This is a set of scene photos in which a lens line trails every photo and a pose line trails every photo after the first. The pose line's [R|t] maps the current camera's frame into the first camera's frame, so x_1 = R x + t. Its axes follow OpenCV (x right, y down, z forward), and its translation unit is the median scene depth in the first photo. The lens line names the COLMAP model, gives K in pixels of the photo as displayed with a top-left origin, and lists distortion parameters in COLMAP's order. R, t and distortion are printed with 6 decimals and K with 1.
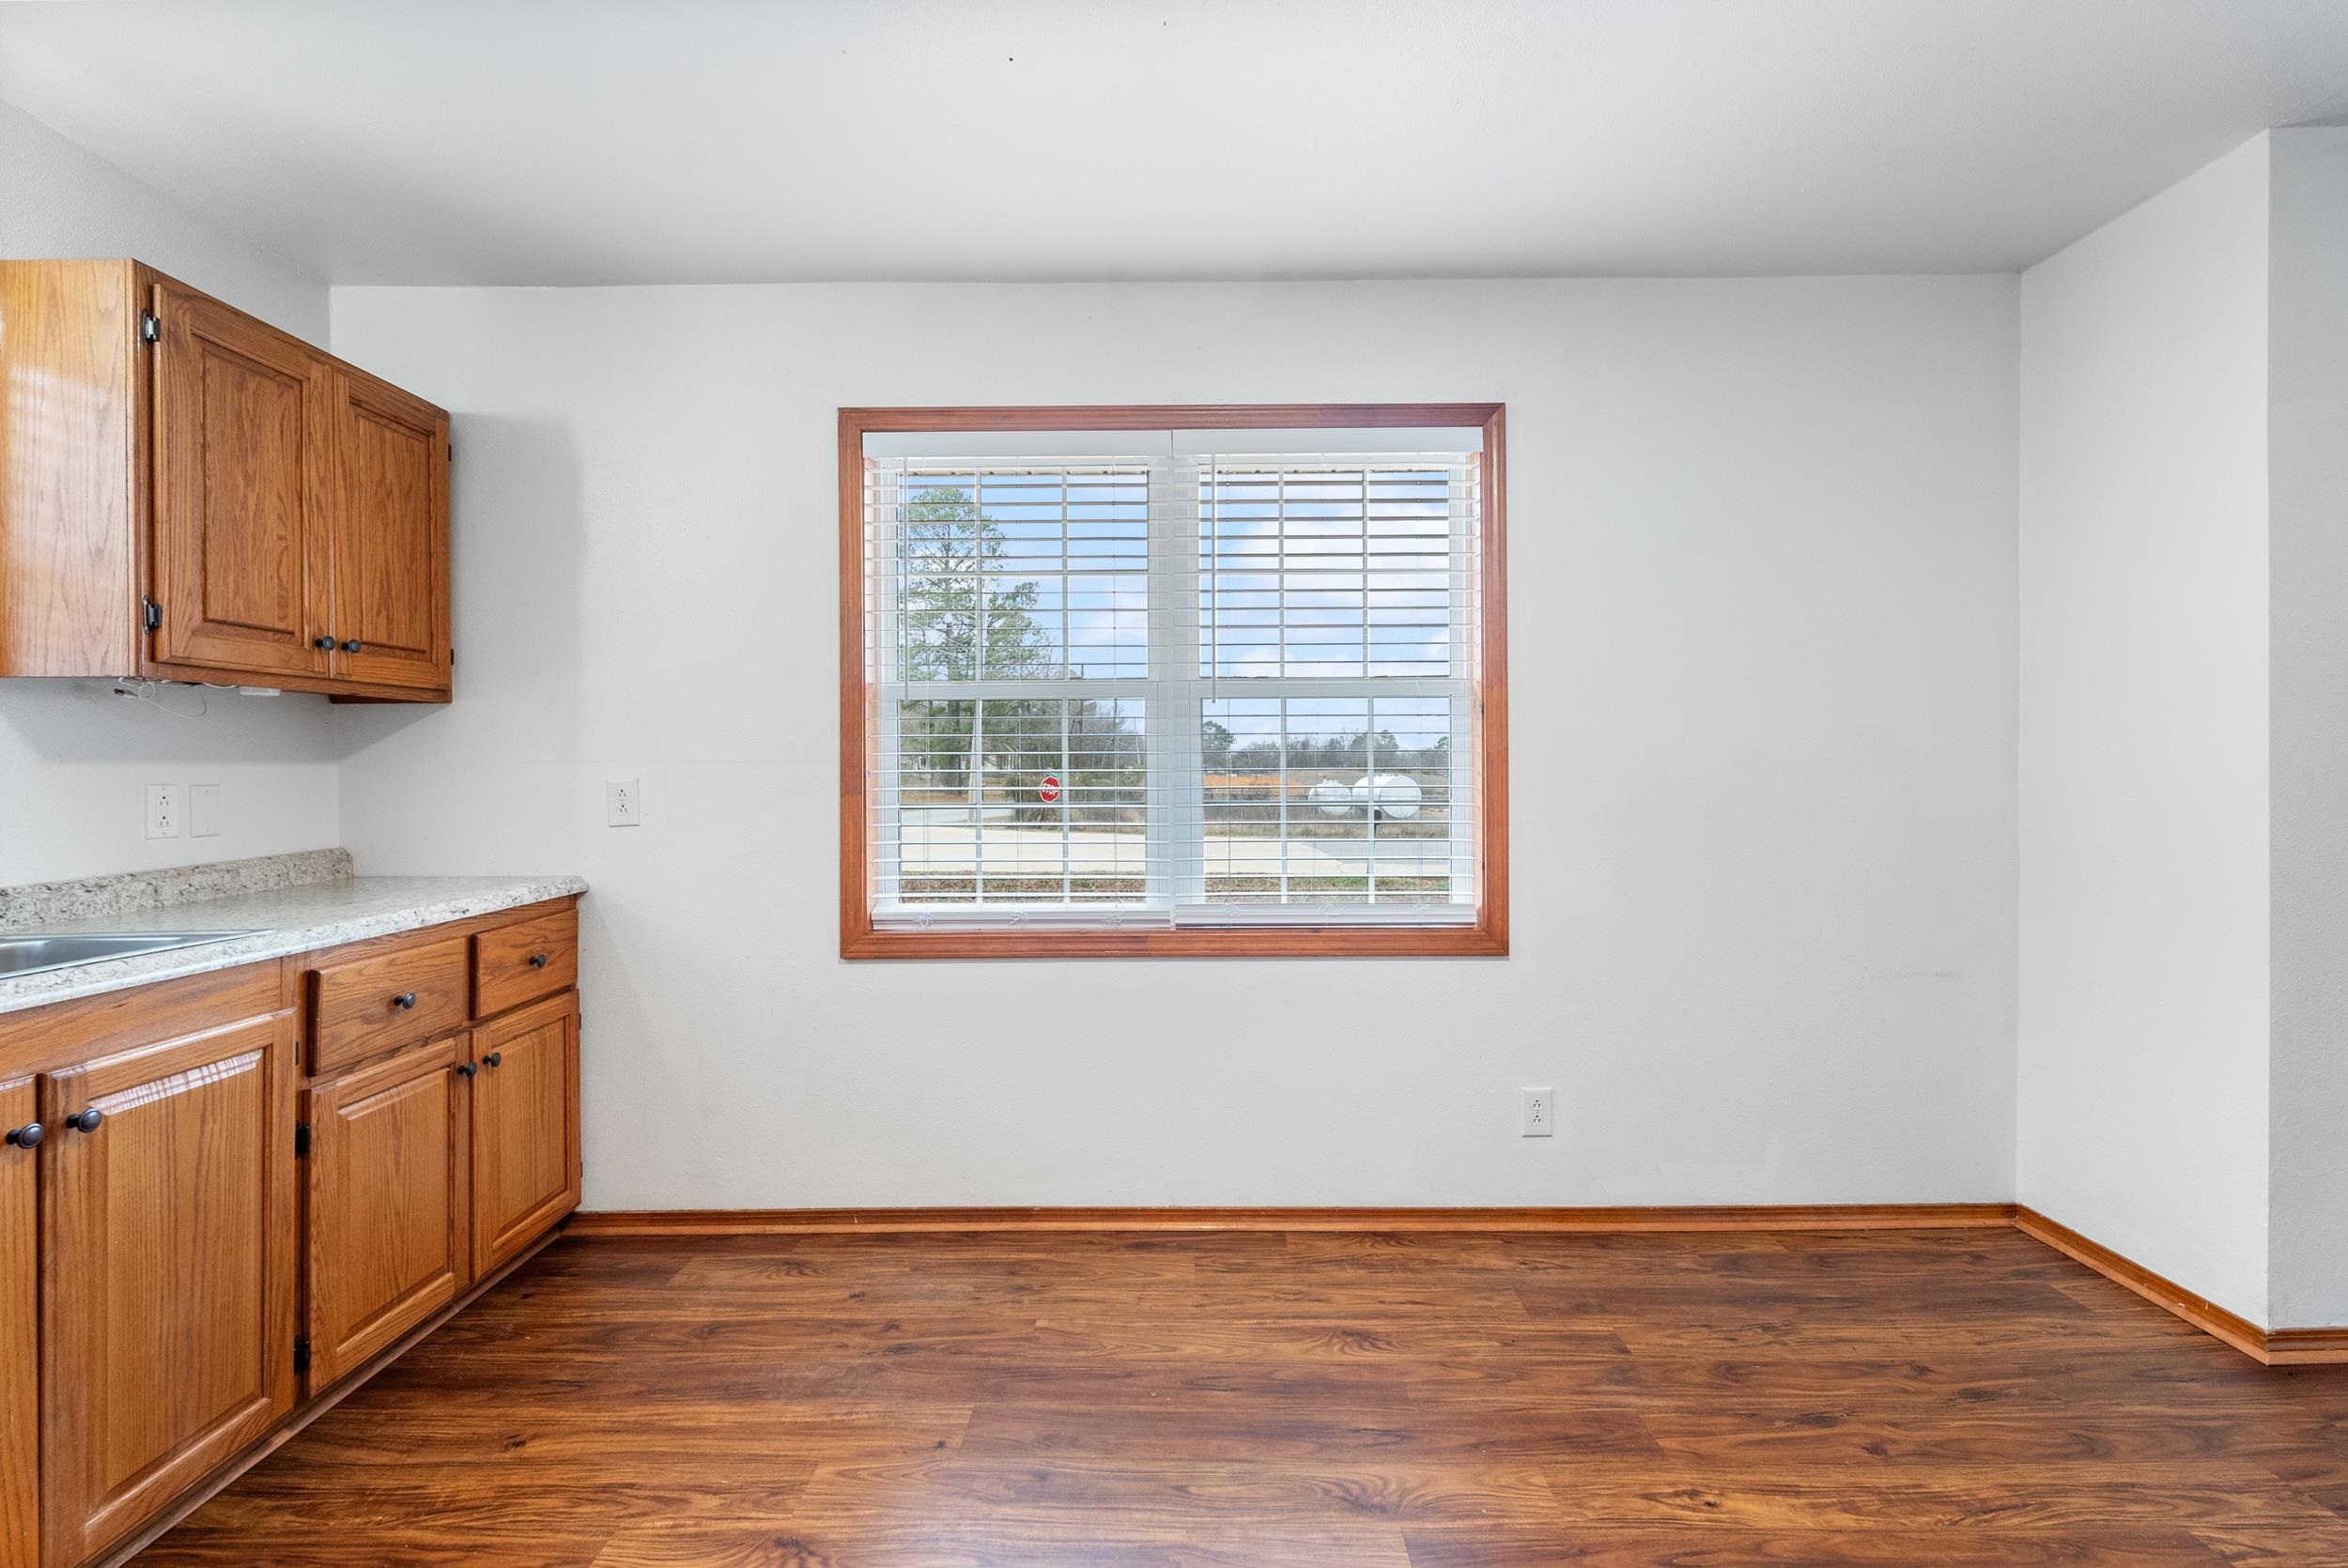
lens RADIAL K [[1040.0, 0, 1181.7], [0, 1040.0, 770.1], [0, 0, 1]] dist [-0.006073, 0.000794]
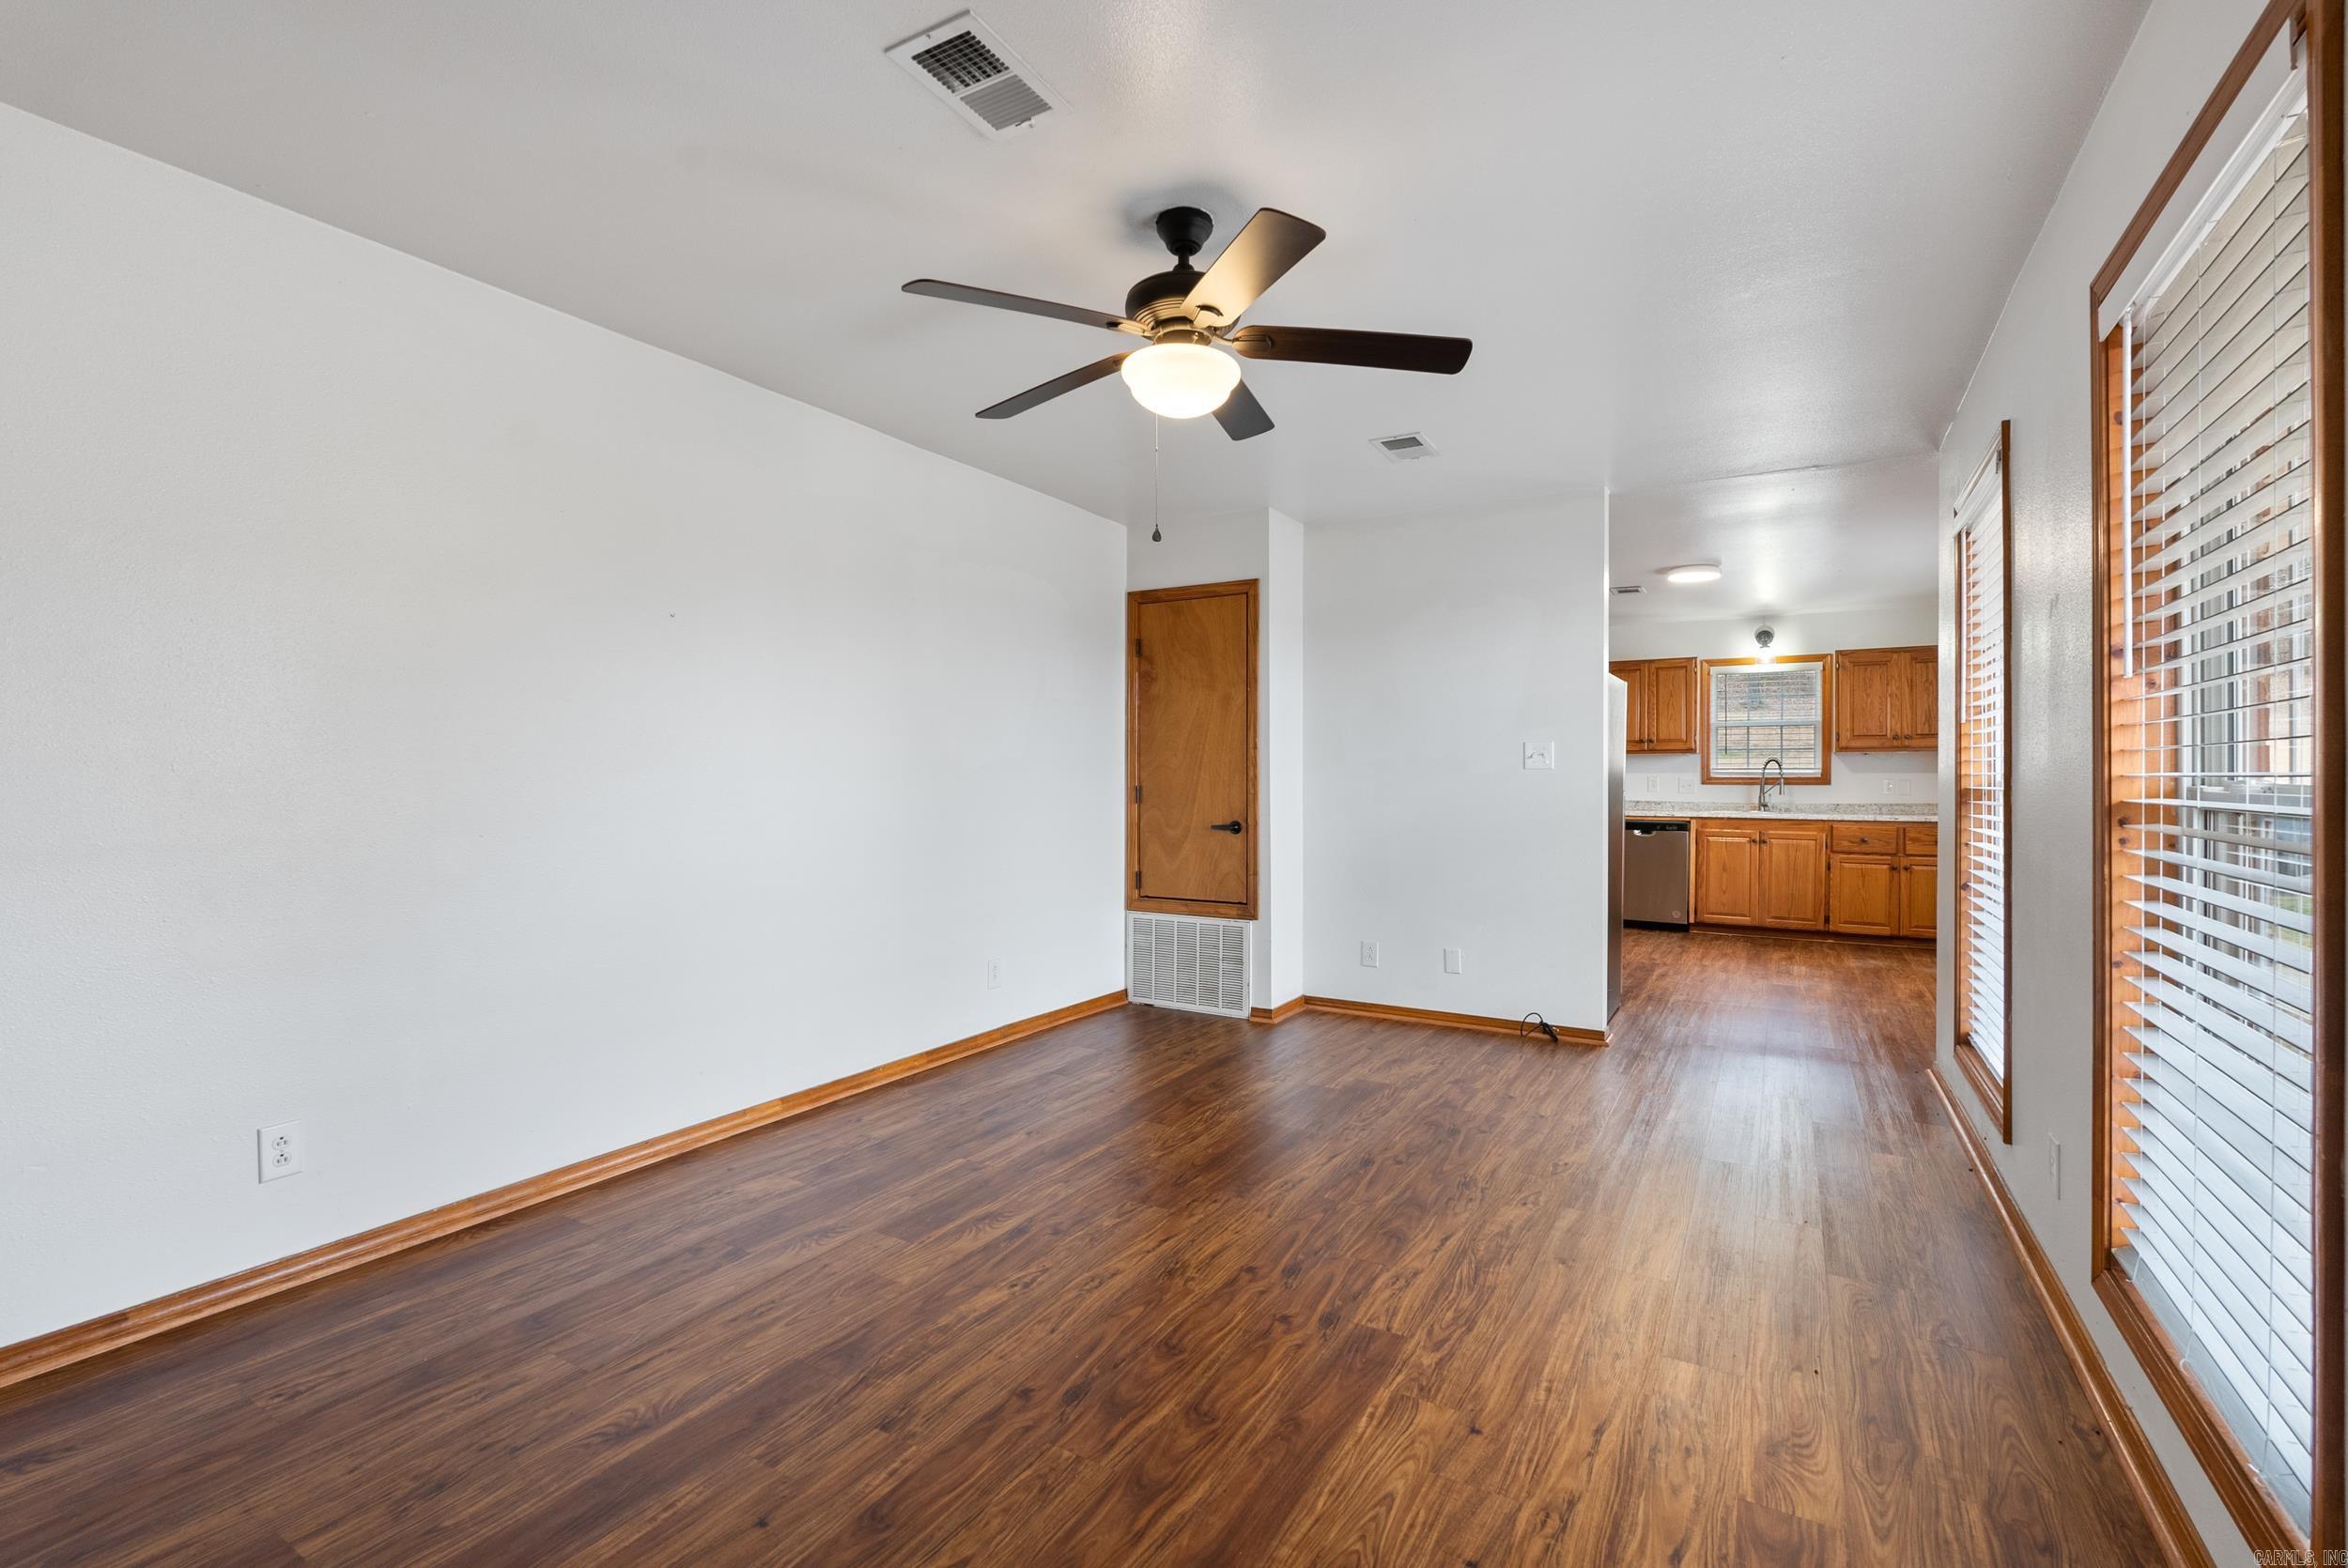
lens RADIAL K [[1040.0, 0, 1166.2], [0, 1040.0, 776.2], [0, 0, 1]] dist [-0.006073, 0.000794]
pose [[-0.510517, 0.006307, -0.859845, 3.313692], [-0.001830, 0.999963, 0.008421, -0.021929], [0.859866, 0.005872, -0.510486, 0.701119]]
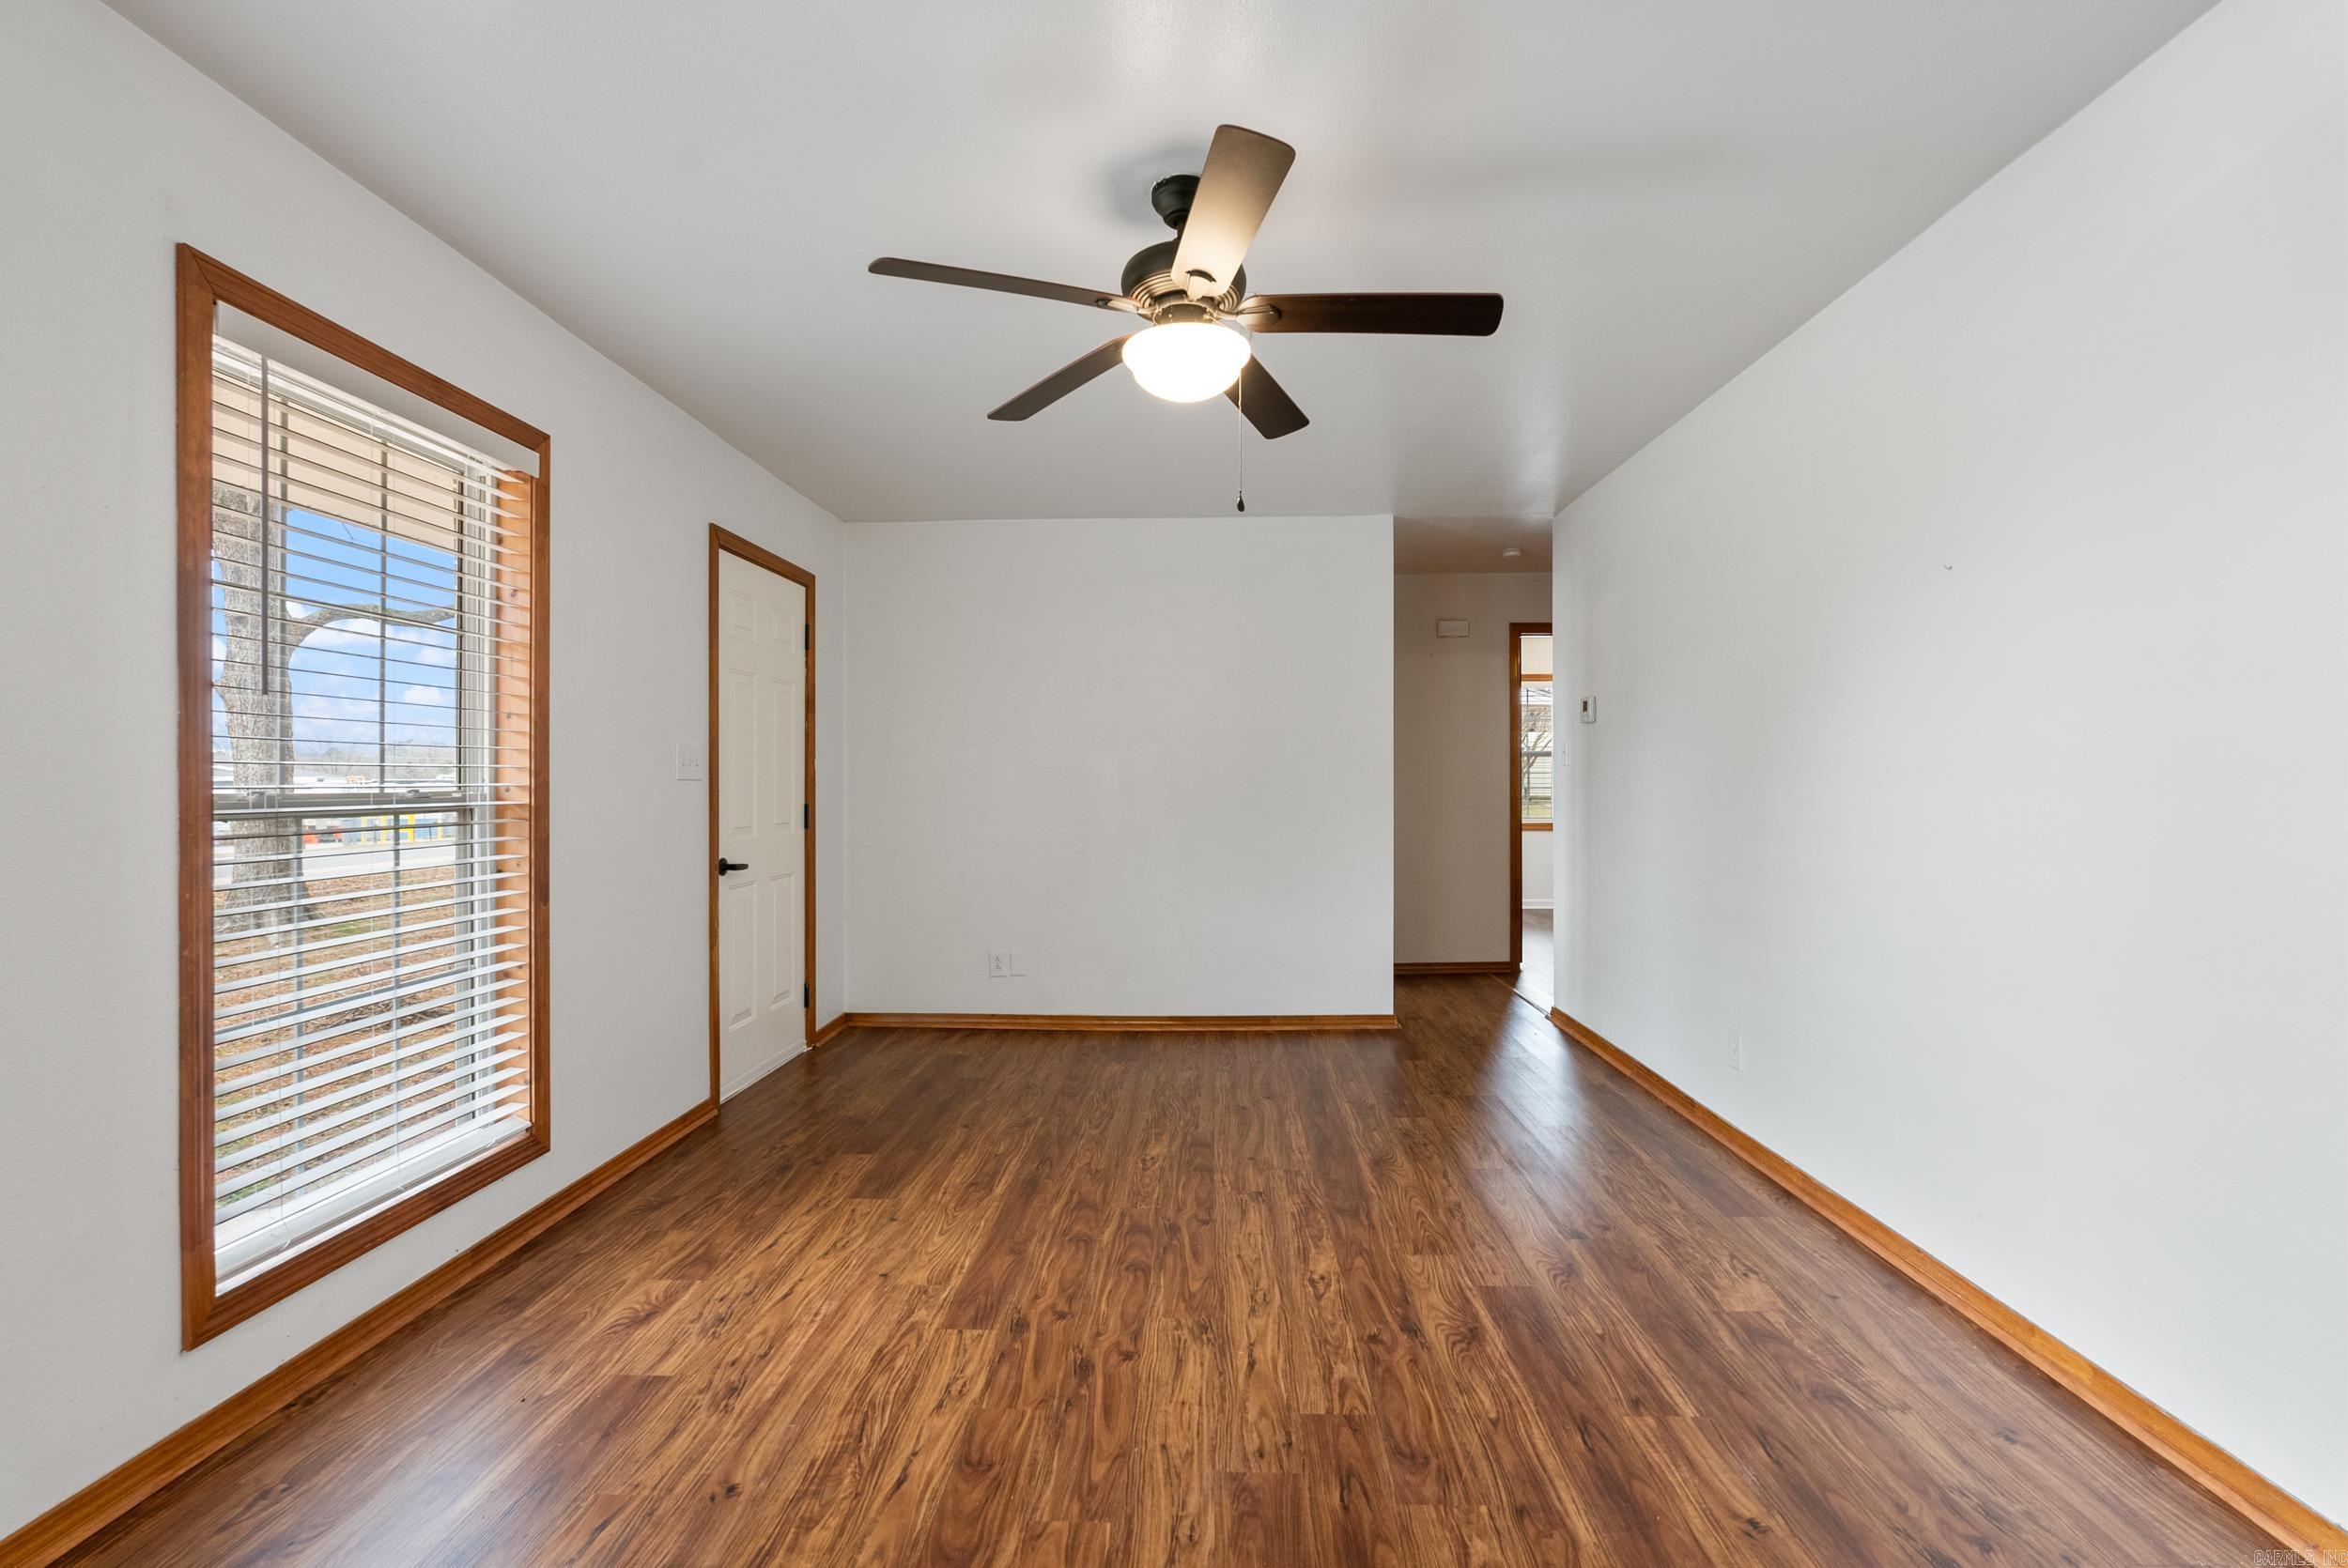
lens RADIAL K [[1040.0, 0, 1180.3], [0, 1040.0, 782.9], [0, 0, 1]] dist [-0.006073, 0.000794]
pose [[0.029839, 0.001651, 0.999553, 1.310775], [0.006753, 0.999975, -0.001854, -0.013495], [-0.999532, 0.006805, 0.029827, 0.120976]]
